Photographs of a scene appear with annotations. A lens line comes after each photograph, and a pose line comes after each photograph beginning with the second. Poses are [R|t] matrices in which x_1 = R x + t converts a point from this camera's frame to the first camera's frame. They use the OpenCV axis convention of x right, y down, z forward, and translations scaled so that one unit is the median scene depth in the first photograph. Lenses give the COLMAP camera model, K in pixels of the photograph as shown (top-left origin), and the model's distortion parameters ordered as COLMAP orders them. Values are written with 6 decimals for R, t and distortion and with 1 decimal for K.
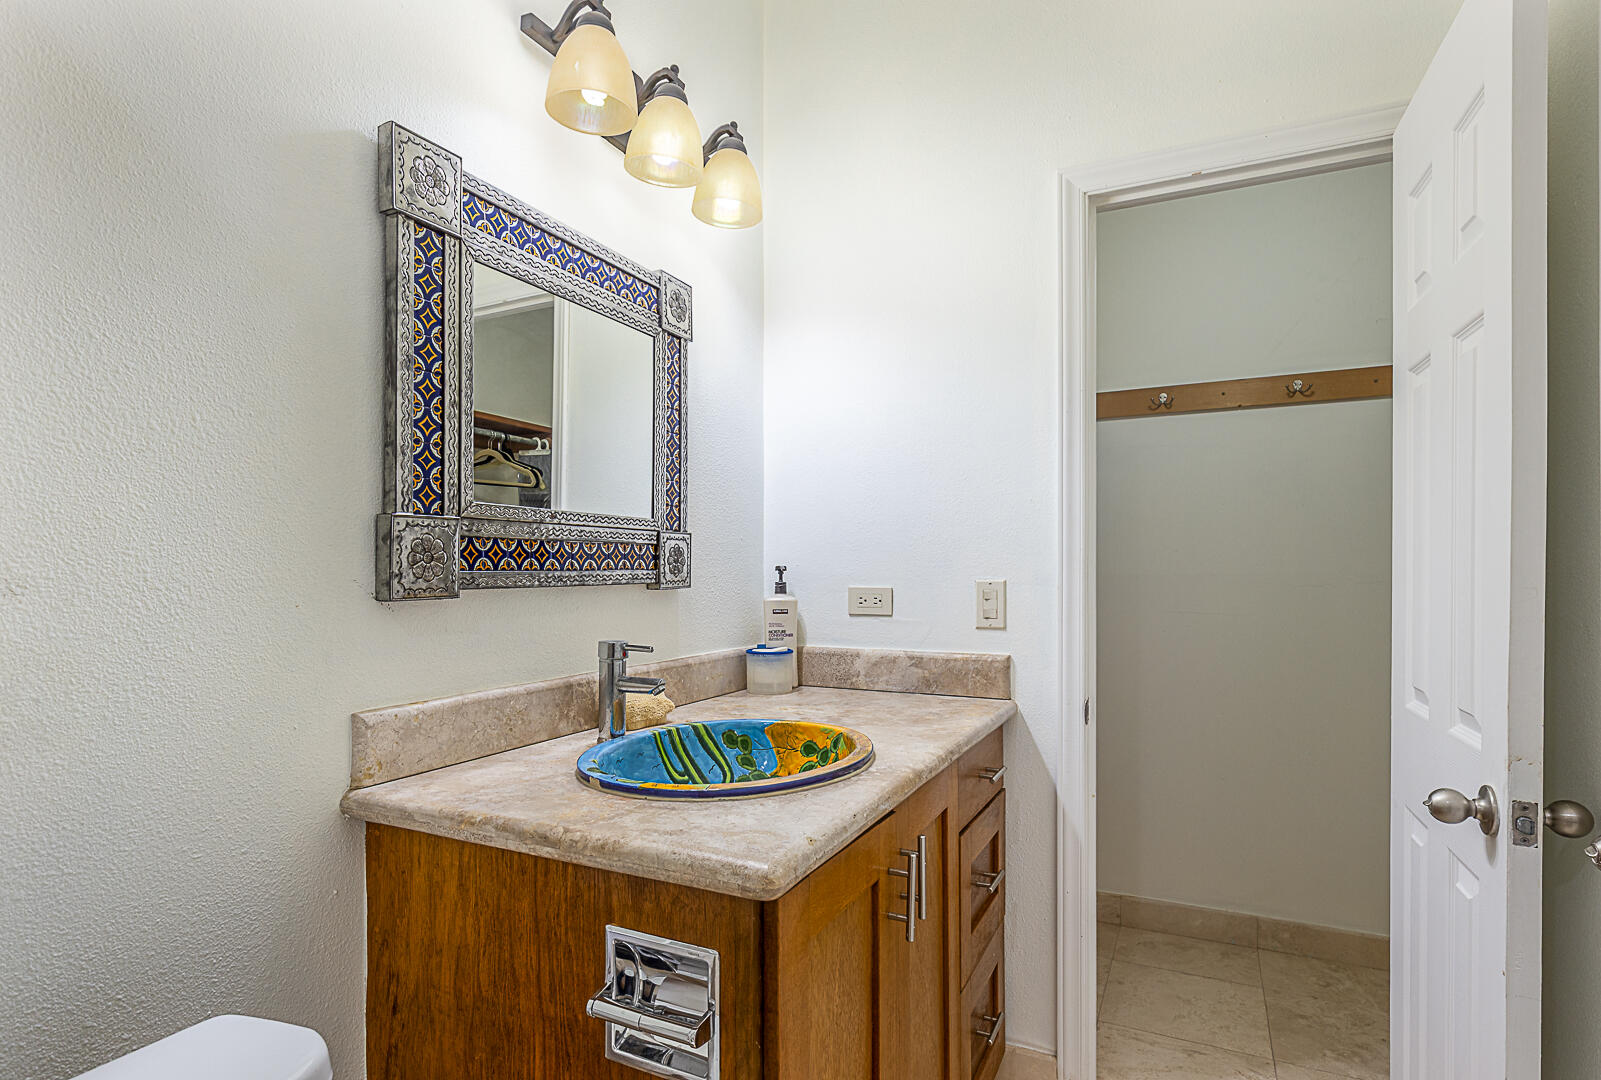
lens RADIAL K [[812.2, 0, 798.8], [0, 812.2, 566.6], [0, 0, 1]] dist [0.000263, 0.000020]
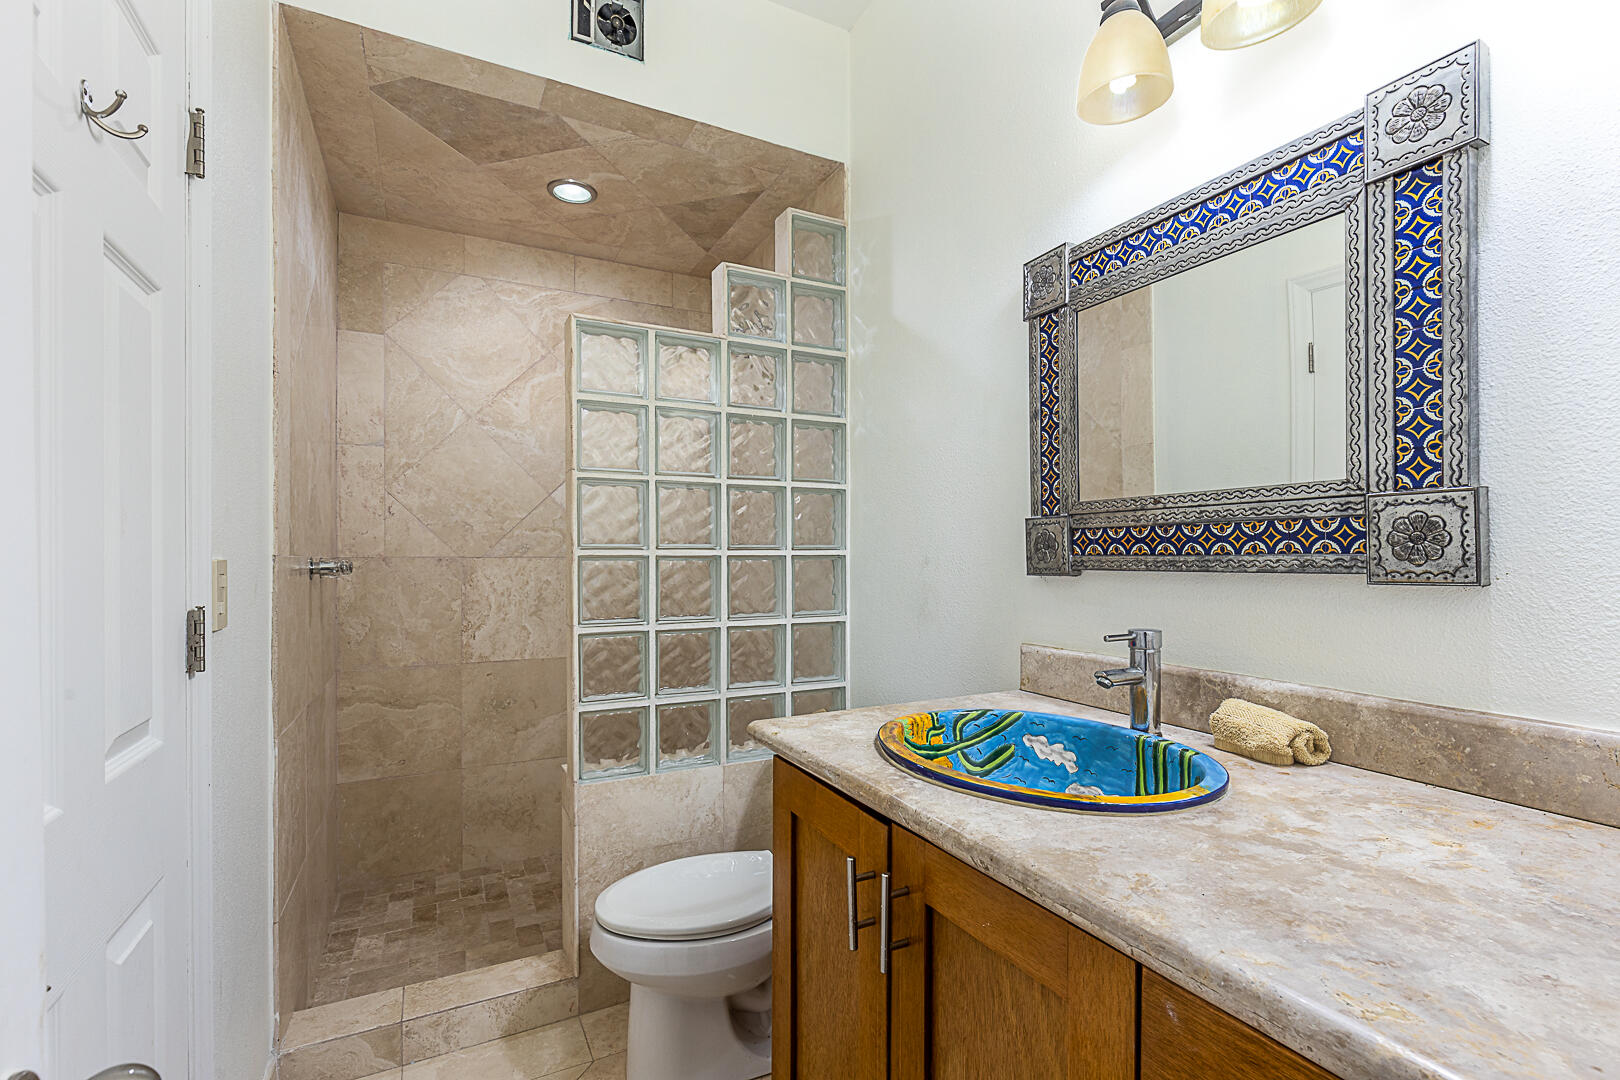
lens RADIAL K [[736.2, 0, 808.9], [0, 736.2, 557.0], [0, 0, 1]] dist [0.000309, -0.000079]
pose [[-0.594117, 0.001243, -0.804378, 0.655301], [0.003019, 0.999995, -0.000686, 0.006361], [0.804373, -0.002836, -0.594118, 1.130852]]
